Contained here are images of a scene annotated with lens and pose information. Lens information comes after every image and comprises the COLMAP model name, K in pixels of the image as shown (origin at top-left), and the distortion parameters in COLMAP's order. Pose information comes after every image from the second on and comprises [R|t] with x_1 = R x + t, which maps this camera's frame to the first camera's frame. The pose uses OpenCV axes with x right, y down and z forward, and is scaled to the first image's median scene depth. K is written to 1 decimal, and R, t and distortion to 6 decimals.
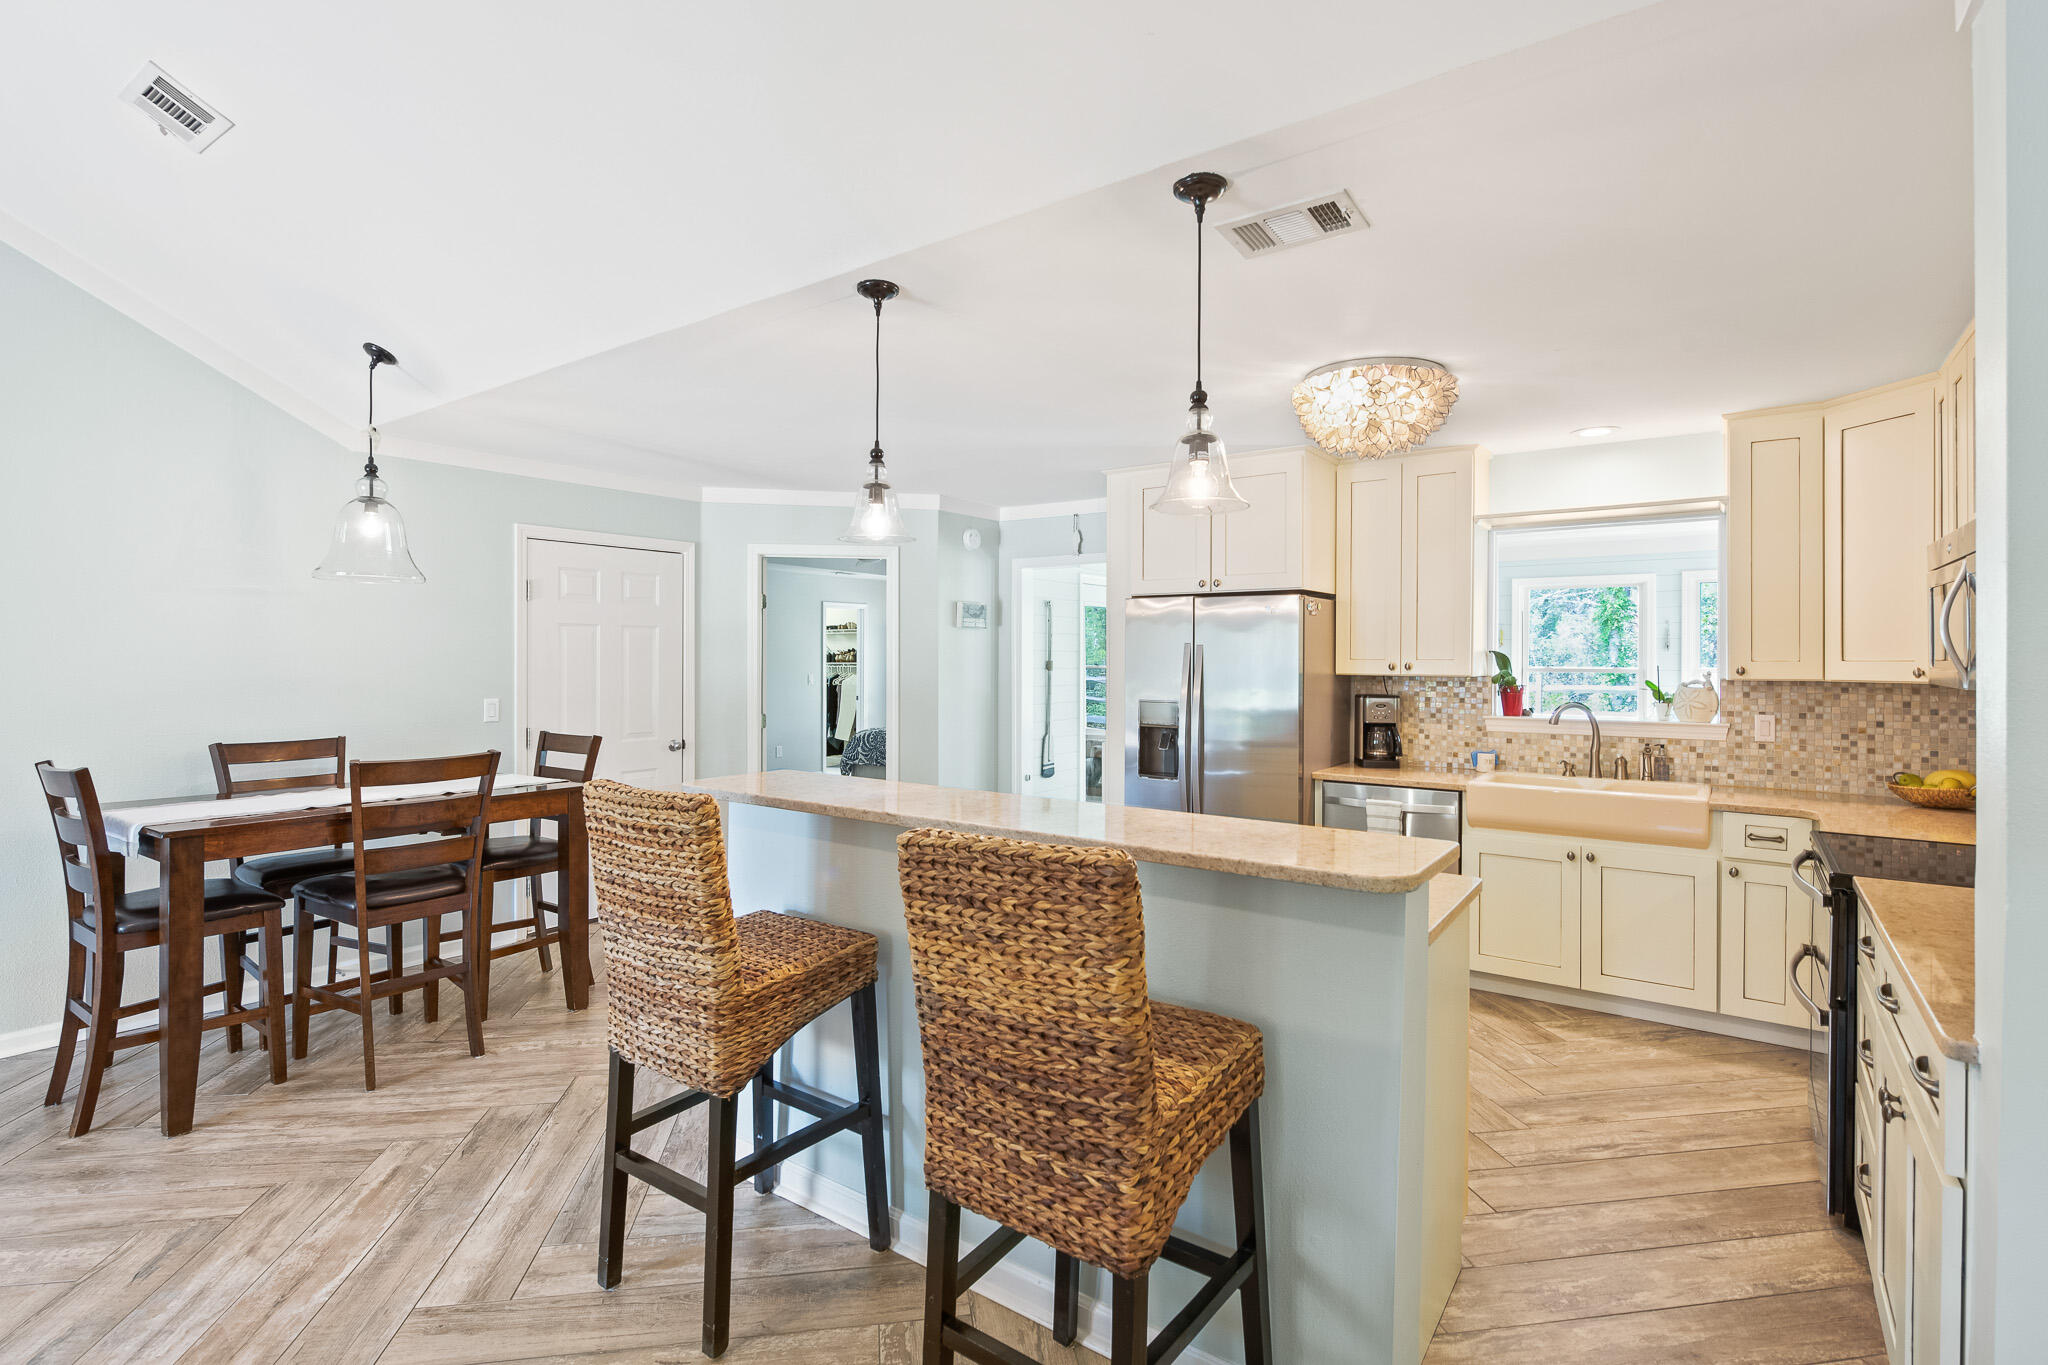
lens RADIAL K [[968.0, 0, 1027.8], [0, 968.0, 662.7], [0, 0, 1]] dist [-0.000211, -0.000511]
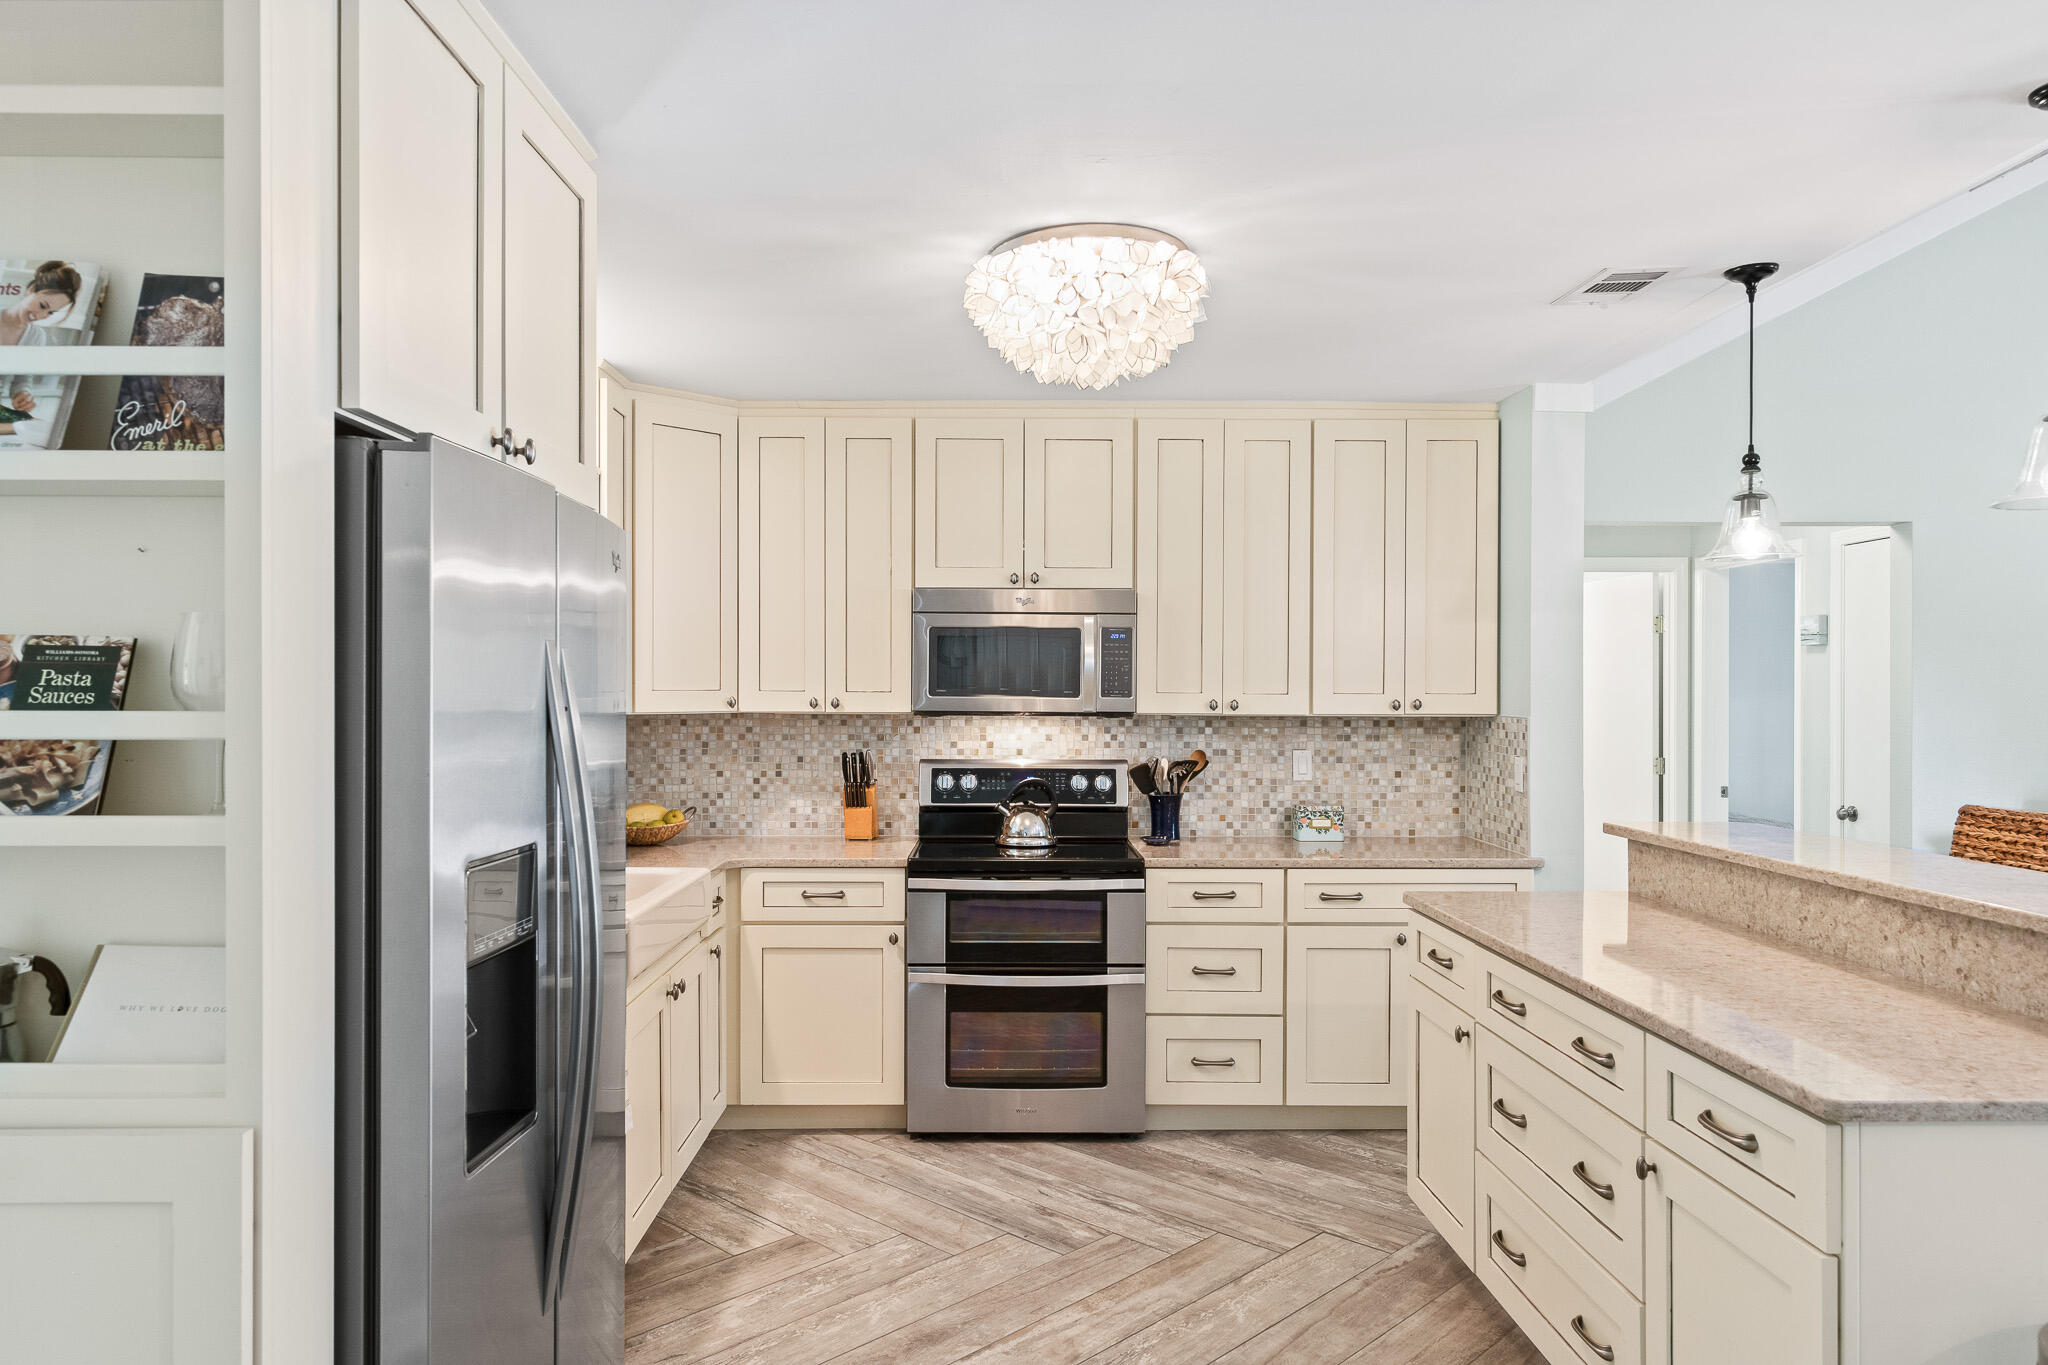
lens RADIAL K [[1343.2, 0, 1006.4], [0, 1343.2, 695.7], [0, 0, 1]] dist [0.002133, -0.000468]
pose [[-0.593321, -0.008987, 0.804916, -0.279309], [-0.000142, 0.999939, 0.011059, -0.009187], [-0.804966, 0.006447, -0.593286, 1.292800]]
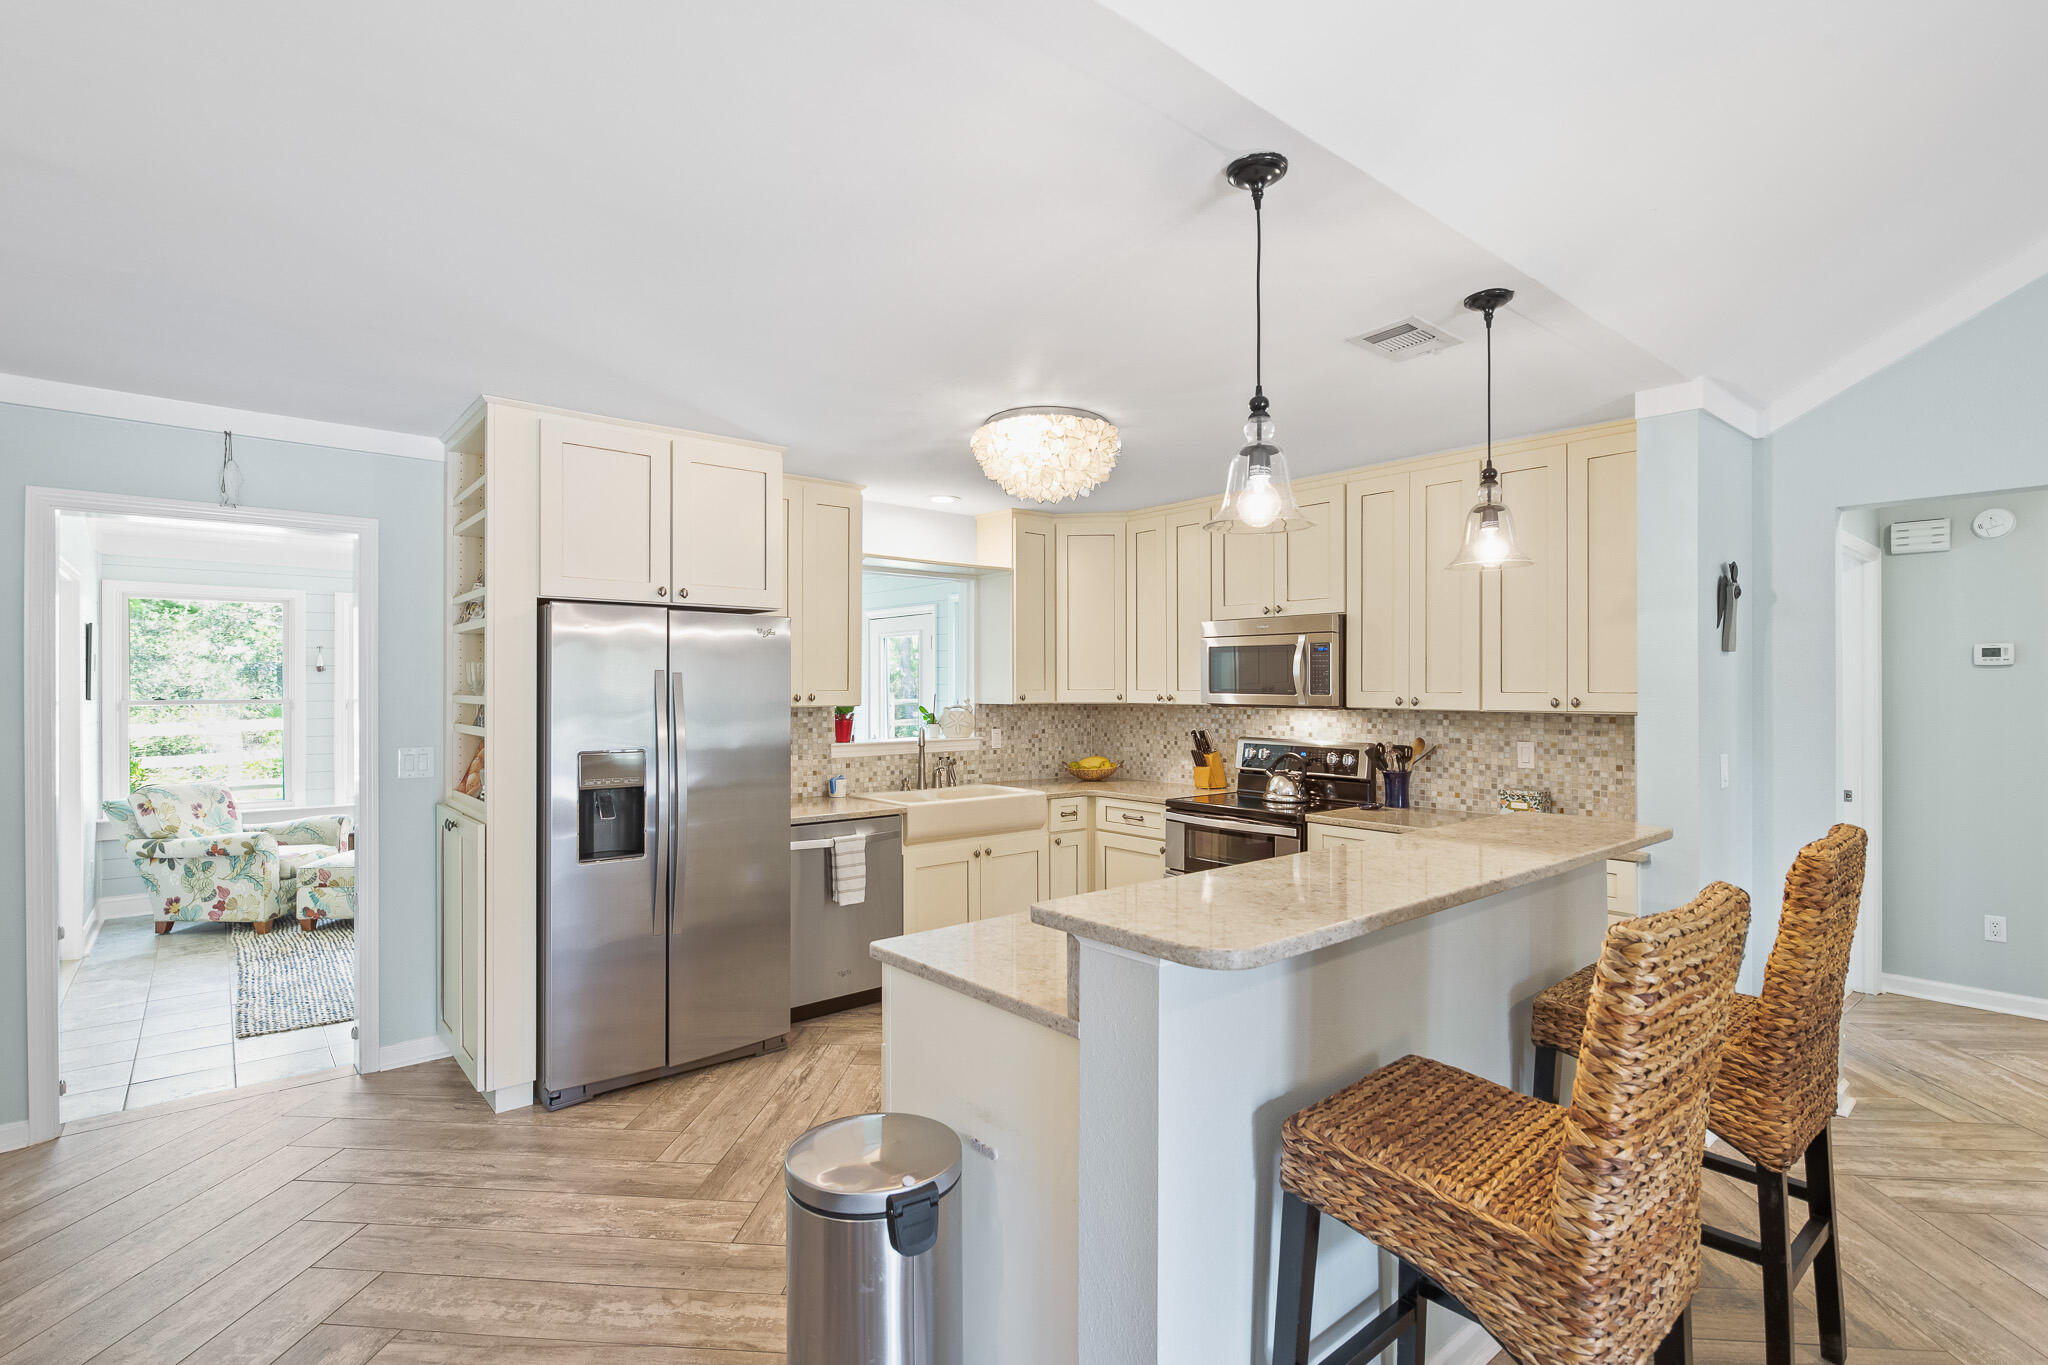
lens RADIAL K [[960.5, 0, 1008.7], [0, 960.5, 683.0], [0, 0, 1]] dist [0.001483, 0.000093]
pose [[0.251634, 0.000783, 0.967822, -0.553153], [0.006348, 0.999977, -0.002460, -0.008139], [-0.967802, 0.006763, 0.251624, 0.632250]]
